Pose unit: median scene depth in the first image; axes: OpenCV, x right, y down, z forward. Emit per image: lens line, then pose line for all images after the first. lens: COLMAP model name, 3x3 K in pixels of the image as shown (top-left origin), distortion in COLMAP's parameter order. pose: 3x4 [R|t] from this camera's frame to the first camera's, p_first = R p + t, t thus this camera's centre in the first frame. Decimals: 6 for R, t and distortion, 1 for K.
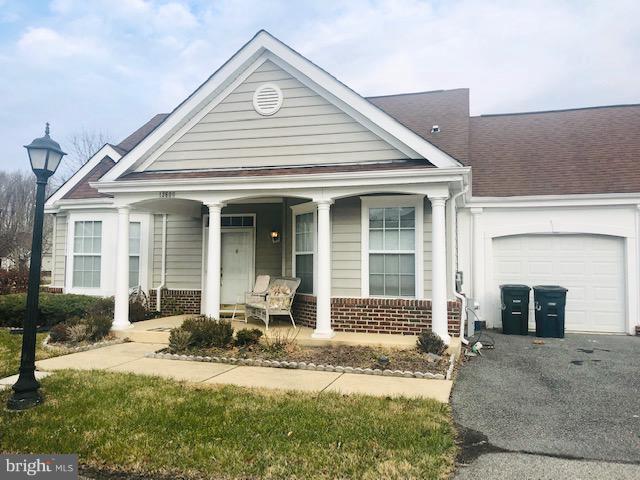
lens RADIAL K [[530.7, 0, 326.1], [0, 530.7, 237.2], [0, 0, 1]] dist [0.037383, -0.060409]
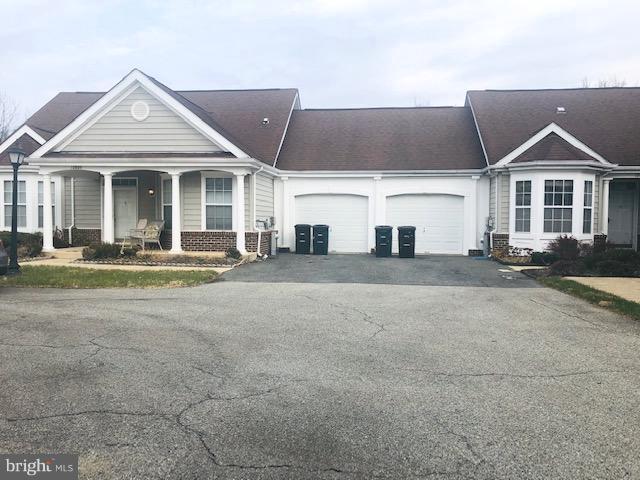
lens RADIAL K [[530.7, 0, 330.2], [0, 530.7, 241.4], [0, 0, 1]] dist [0.037383, -0.060409]
pose [[0.984685, -0.005379, 0.174260, 0.175794], [-0.011851, 0.995147, 0.097686, -0.024578], [-0.173940, -0.098255, 0.979842, -0.741564]]
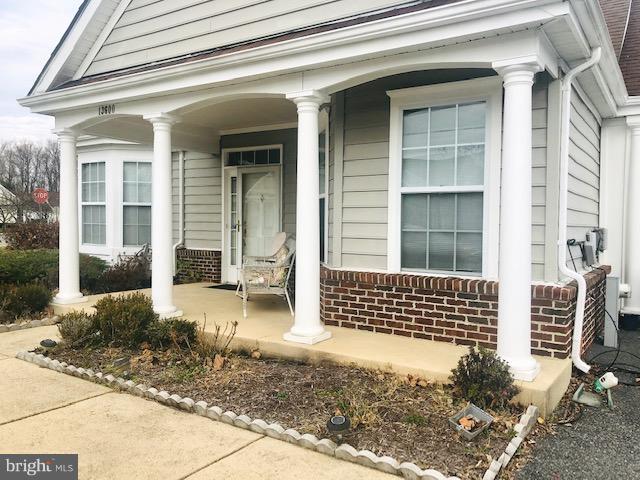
lens RADIAL K [[530.7, 0, 322.1], [0, 530.7, 242.4], [0, 0, 1]] dist [0.037383, -0.060409]
pose [[0.953773, 0.015456, -0.300132, 0.169889], [0.011156, 0.996167, 0.086754, 0.032323], [0.300322, -0.086092, 0.949945, 0.442563]]
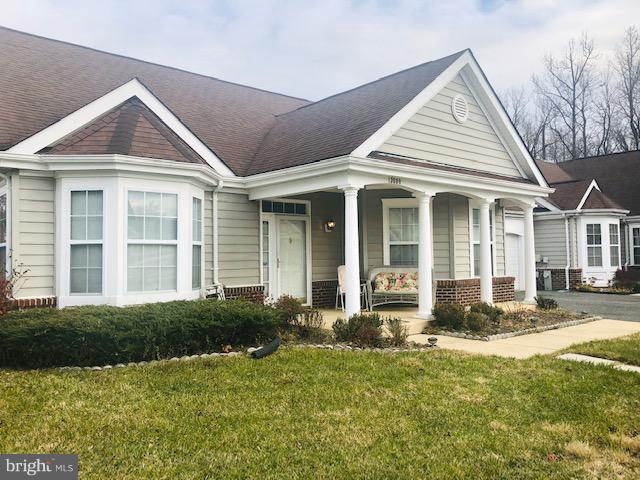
lens RADIAL K [[530.7, 0, 322.2], [0, 530.7, 236.8], [0, 0, 1]] dist [0.037383, -0.060409]
pose [[0.534679, 0.018059, 0.844863, -1.204133], [-0.029639, 0.999557, -0.002608, 0.027548], [-0.844536, -0.023647, 0.534977, 0.618437]]
